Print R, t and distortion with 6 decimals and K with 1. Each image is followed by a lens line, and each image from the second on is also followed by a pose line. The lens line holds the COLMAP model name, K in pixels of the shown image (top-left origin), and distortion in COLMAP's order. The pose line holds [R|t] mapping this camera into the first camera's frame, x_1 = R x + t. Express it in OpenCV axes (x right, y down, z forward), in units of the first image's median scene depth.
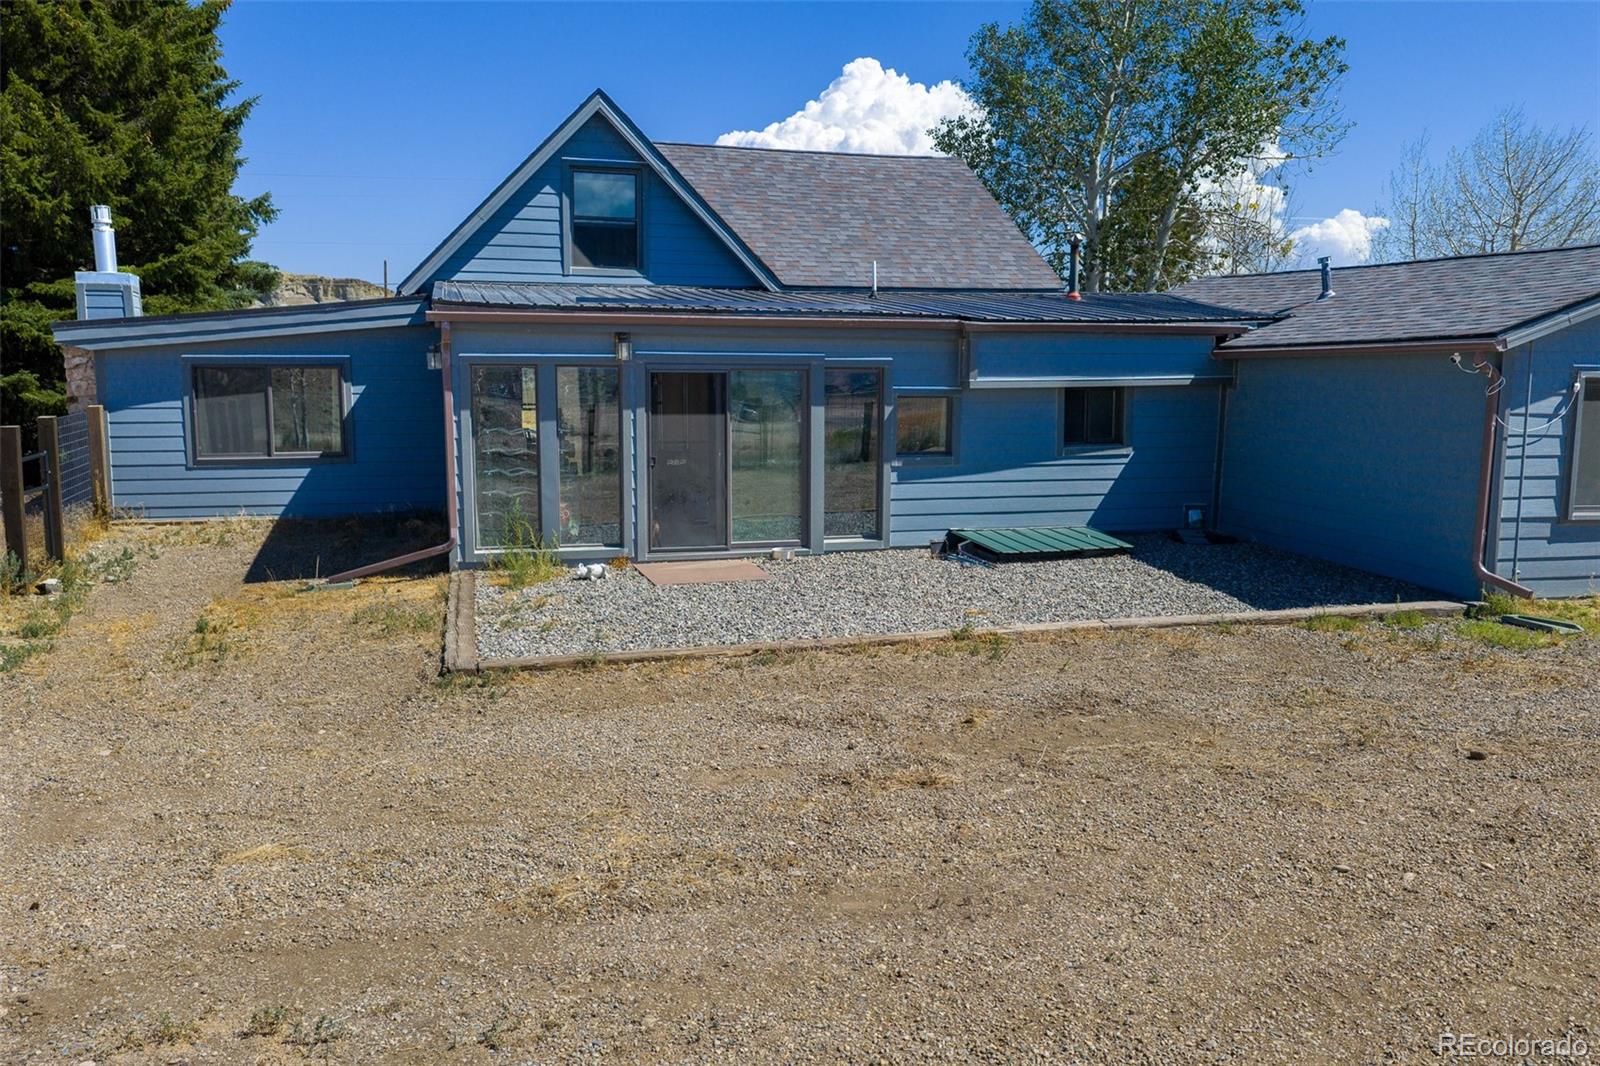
lens RADIAL K [[1271.0, 0, 801.8], [0, 1271.0, 564.8], [0, 0, 1]] dist [0.055616, -0.091717]
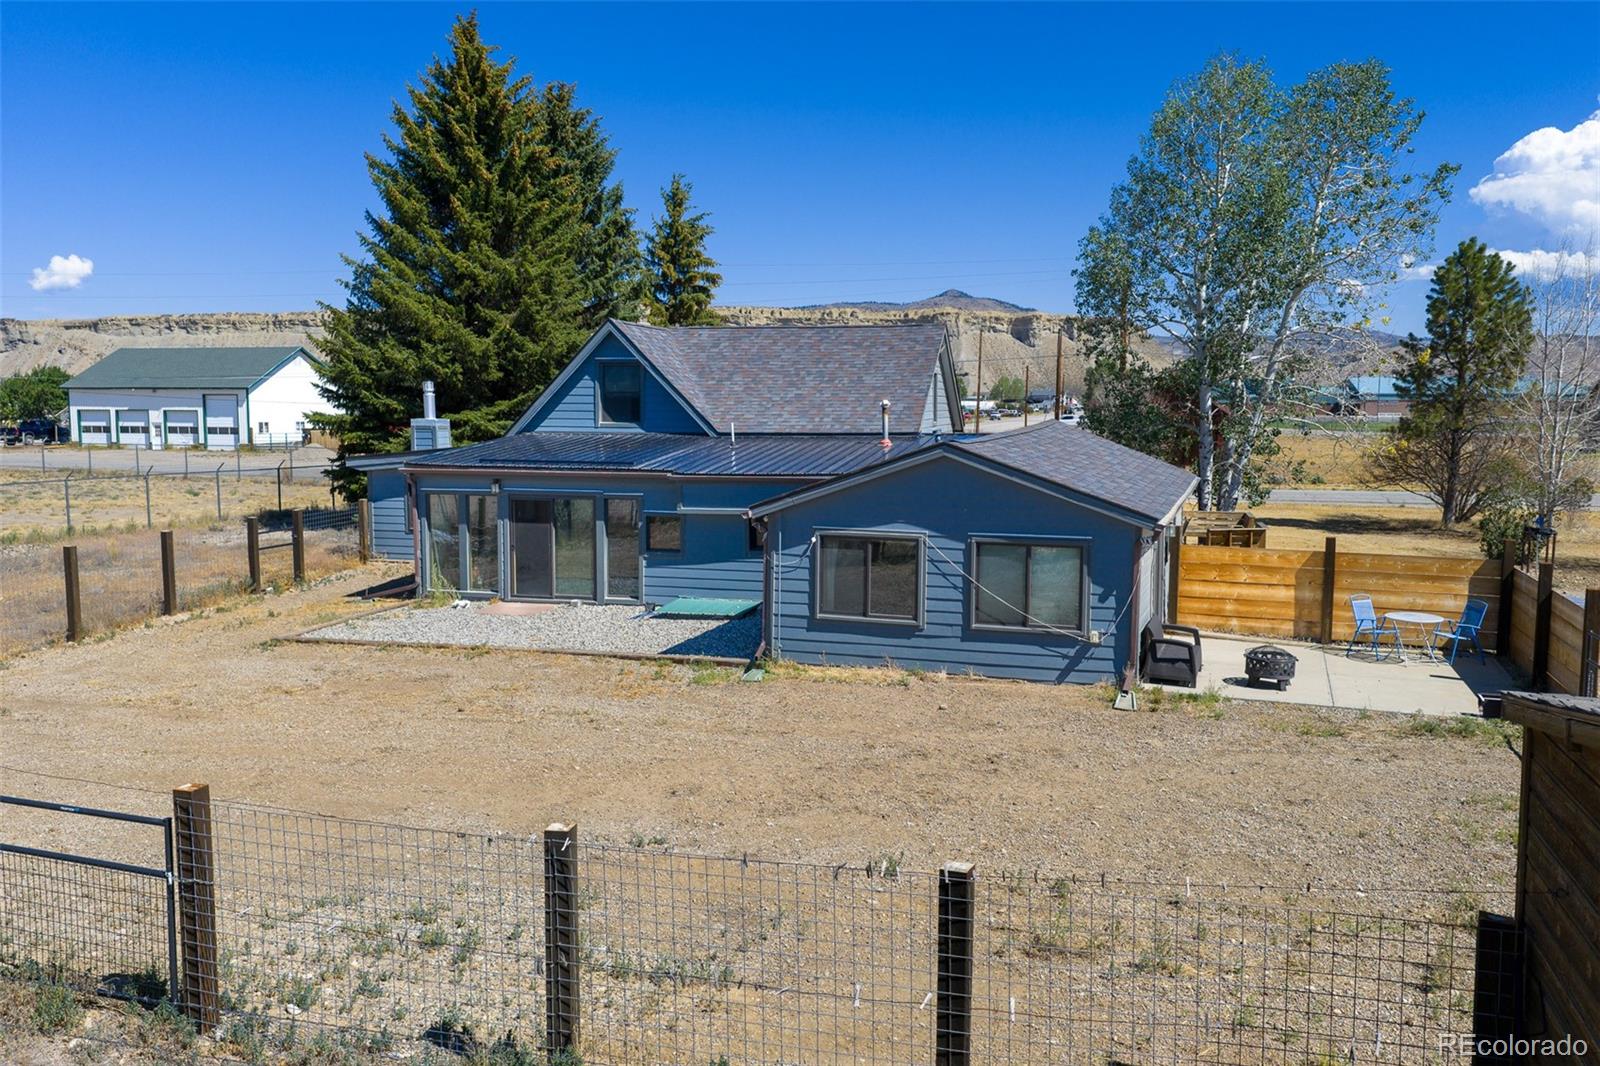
lens RADIAL K [[1322.0, 0, 798.1], [0, 1322.0, 539.9], [0, 0, 1]] dist [0.011178, -0.020020]
pose [[0.845762, 0.054721, -0.530747, 1.006067], [-0.079328, 0.996568, -0.023664, -0.063728], [0.527630, 0.062117, 0.847200, -0.325393]]
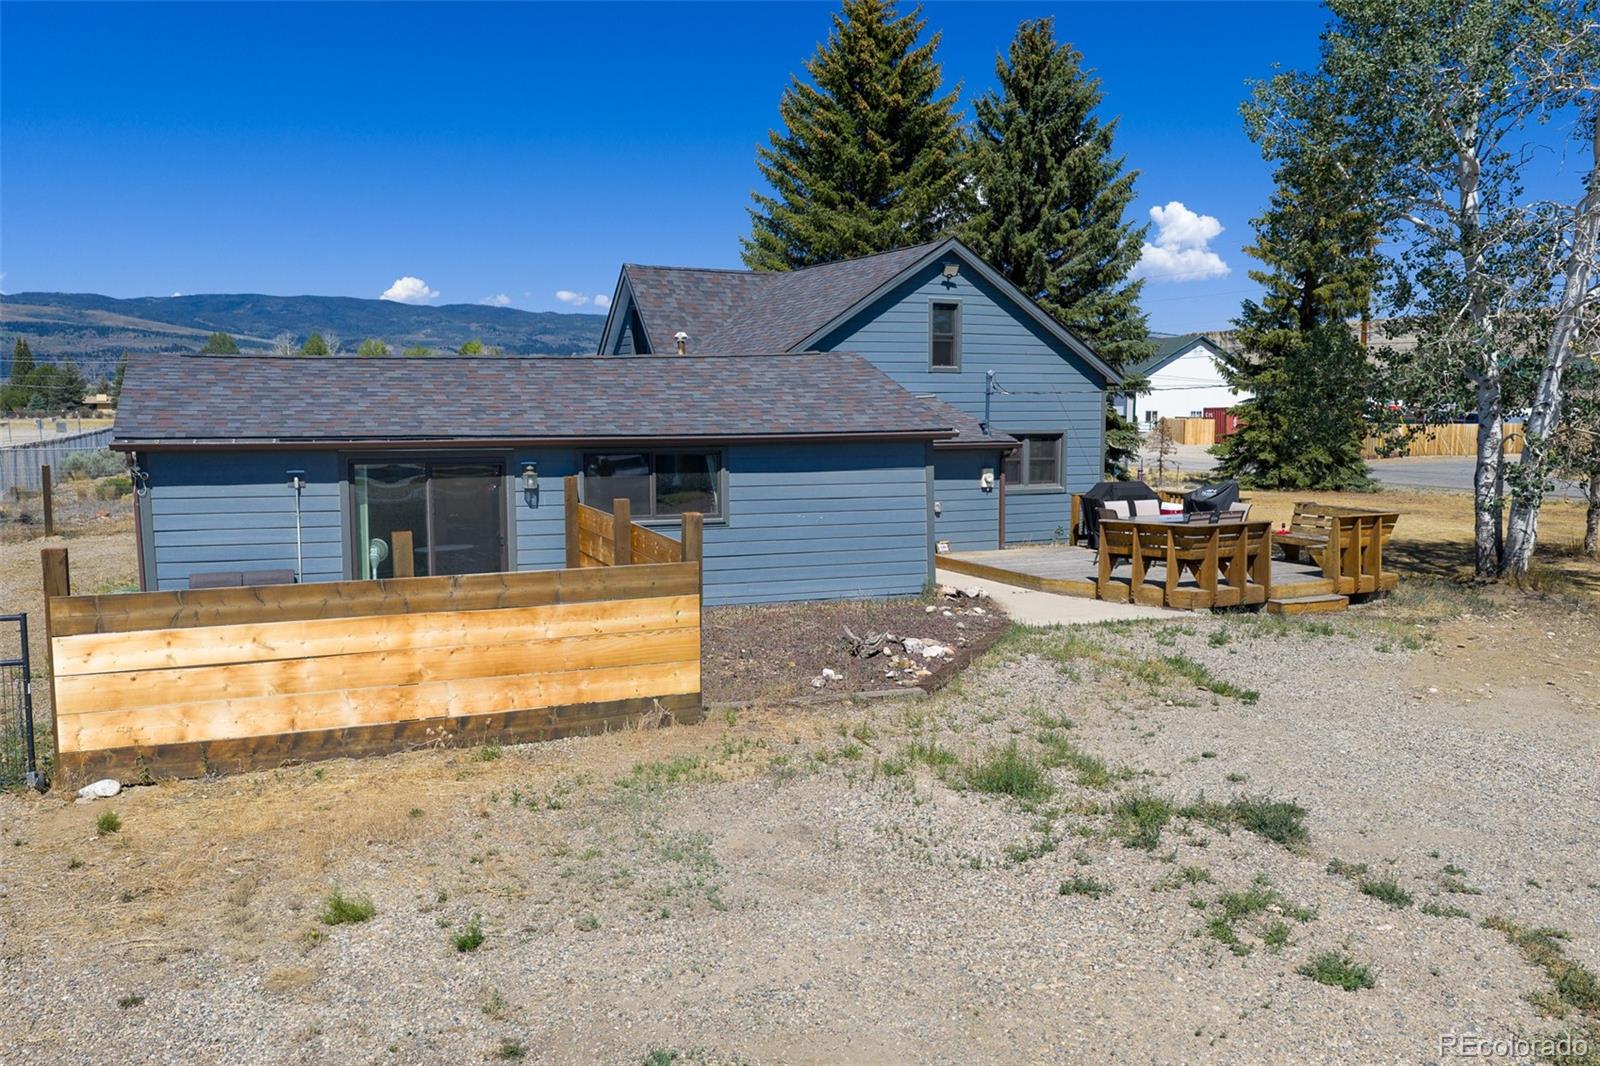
lens RADIAL K [[1320.2, 0, 800.6], [0, 1320.2, 540.3], [0, 0, 1]] dist [0.036741, -0.051045]
pose [[0.138881, 0.098833, -0.985365, 1.603091], [-0.148824, 0.985791, 0.077900, -0.194137], [0.979063, 0.135827, 0.151616, 1.028556]]
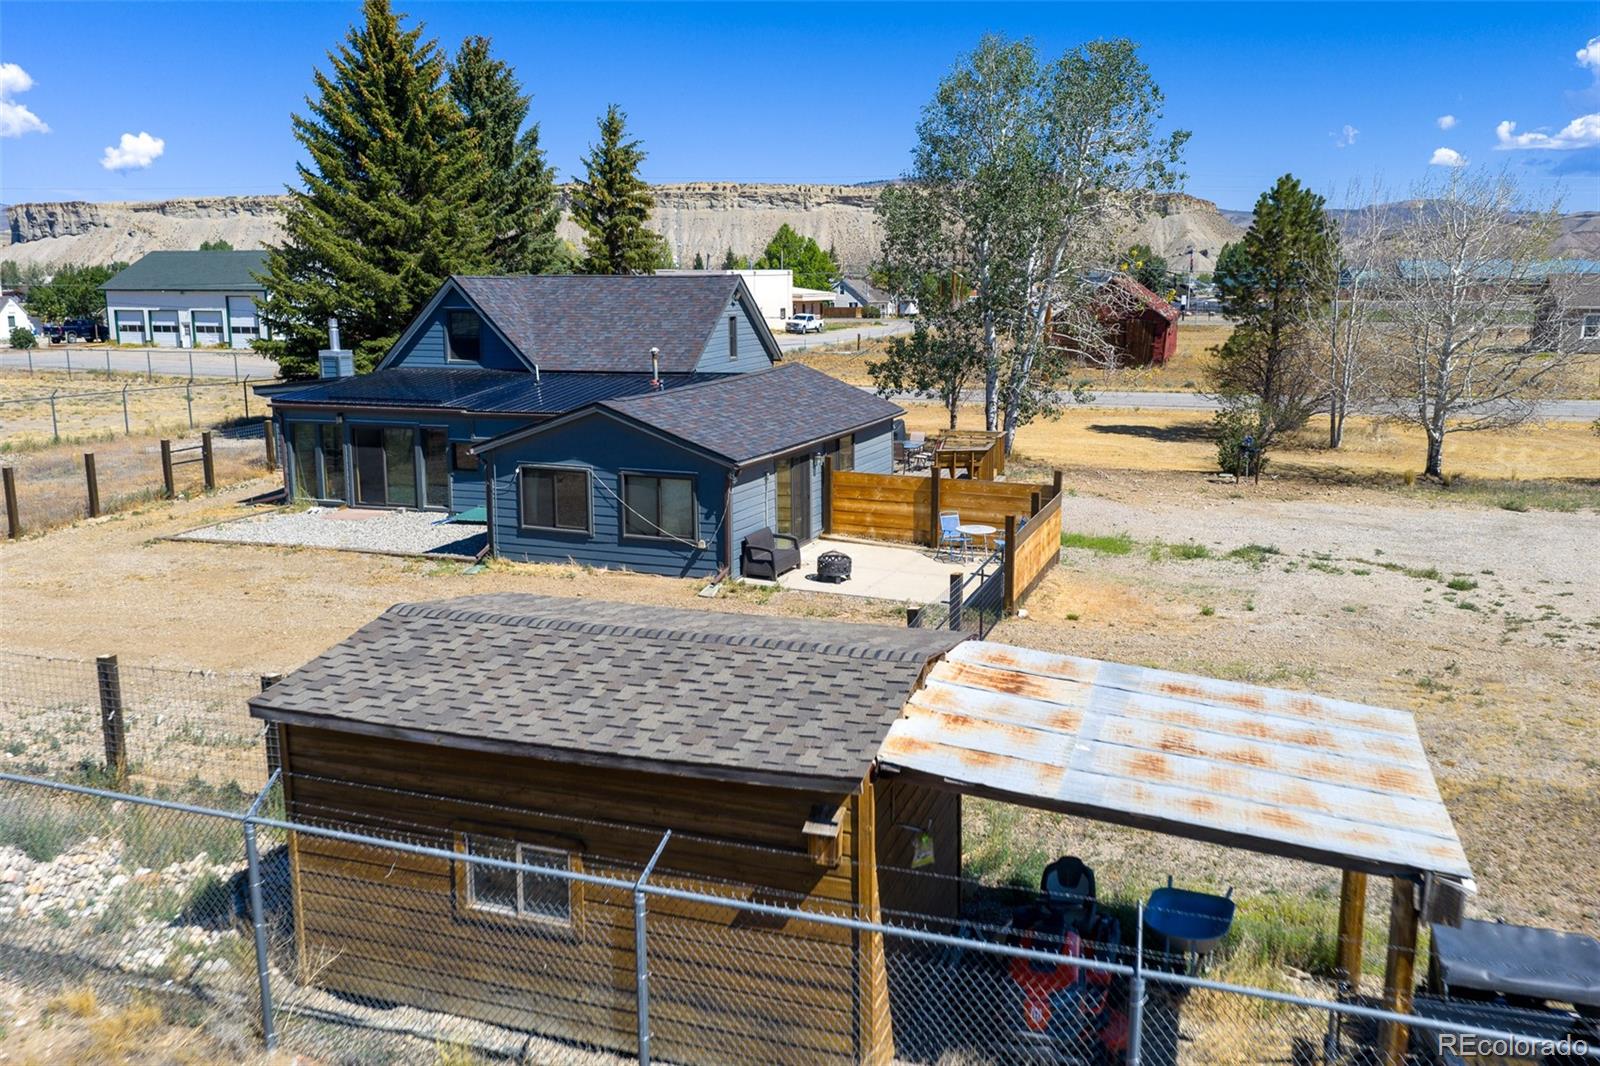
lens RADIAL K [[1322.0, 0, 798.1], [0, 1322.0, 539.9], [0, 0, 1]] dist [0.011178, -0.020020]
pose [[0.817908, 0.107745, -0.565170, 1.578110], [-0.082661, 0.994124, 0.069894, -0.148411], [0.569379, -0.010449, 0.822009, -0.444400]]
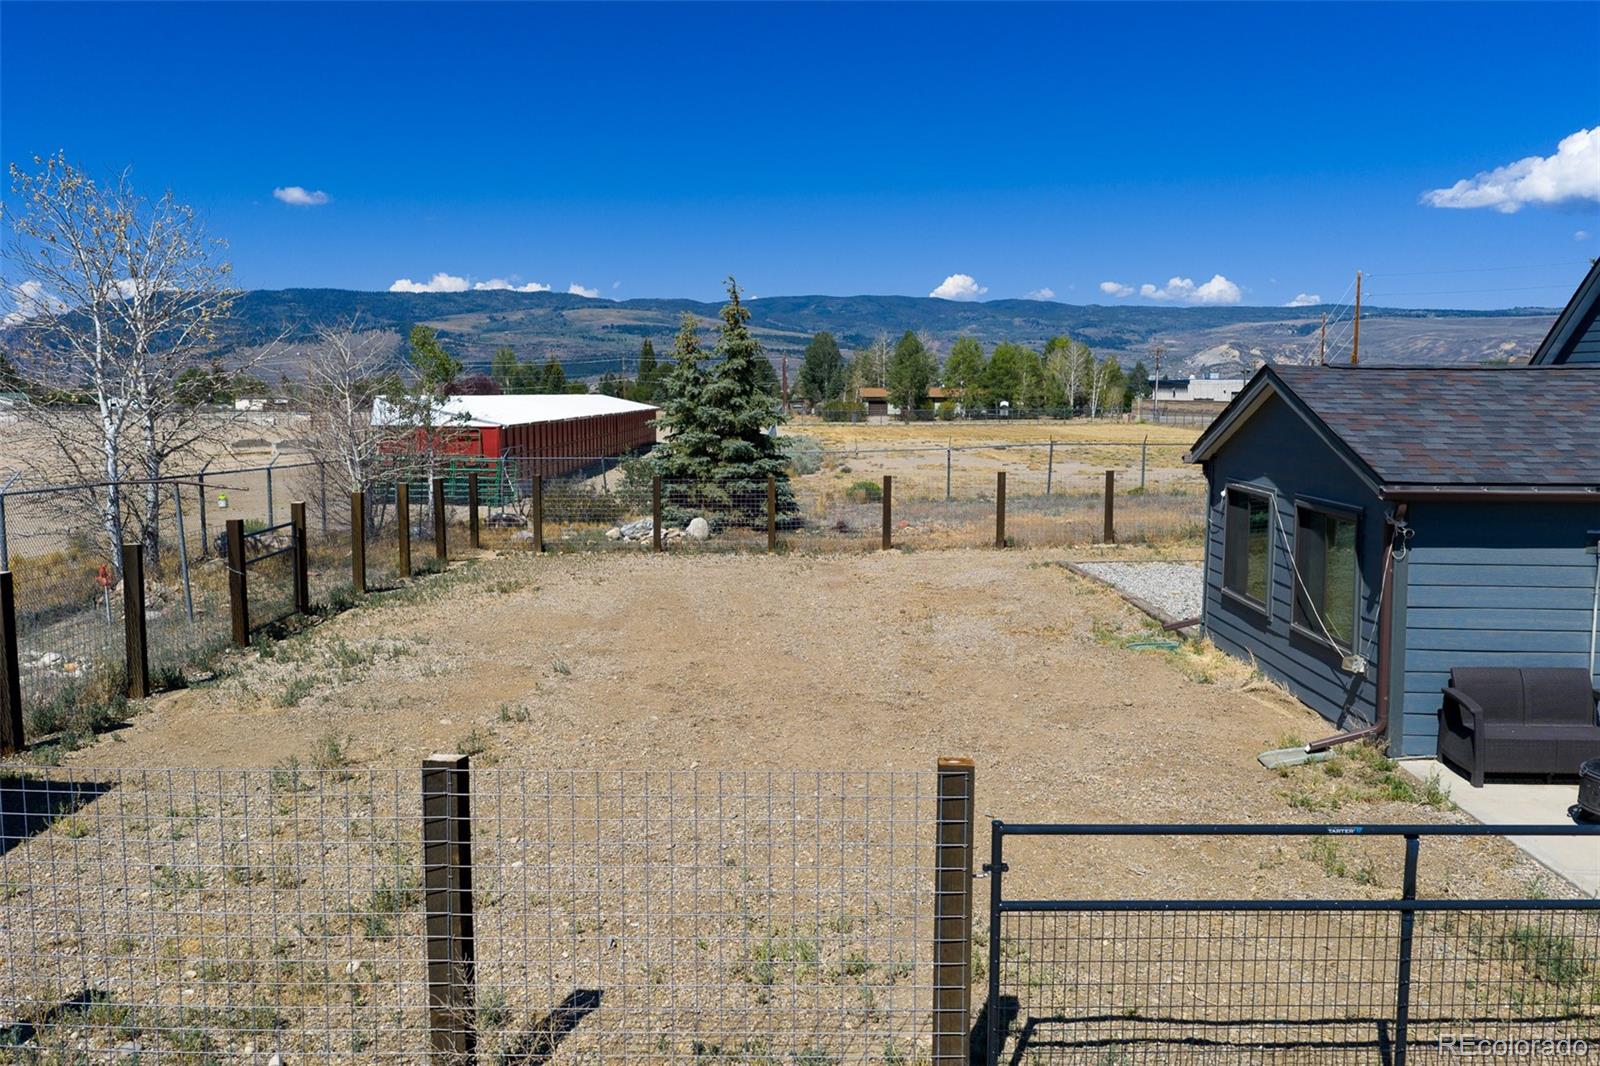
lens RADIAL K [[1320.2, 0, 800.6], [0, 1320.2, 540.3], [0, 0, 1]] dist [0.036741, -0.051045]
pose [[-0.253775, 0.101012, -0.961975, 1.380762], [-0.150013, 0.978389, 0.142310, -0.148326], [0.955560, 0.180423, -0.233137, 0.599186]]
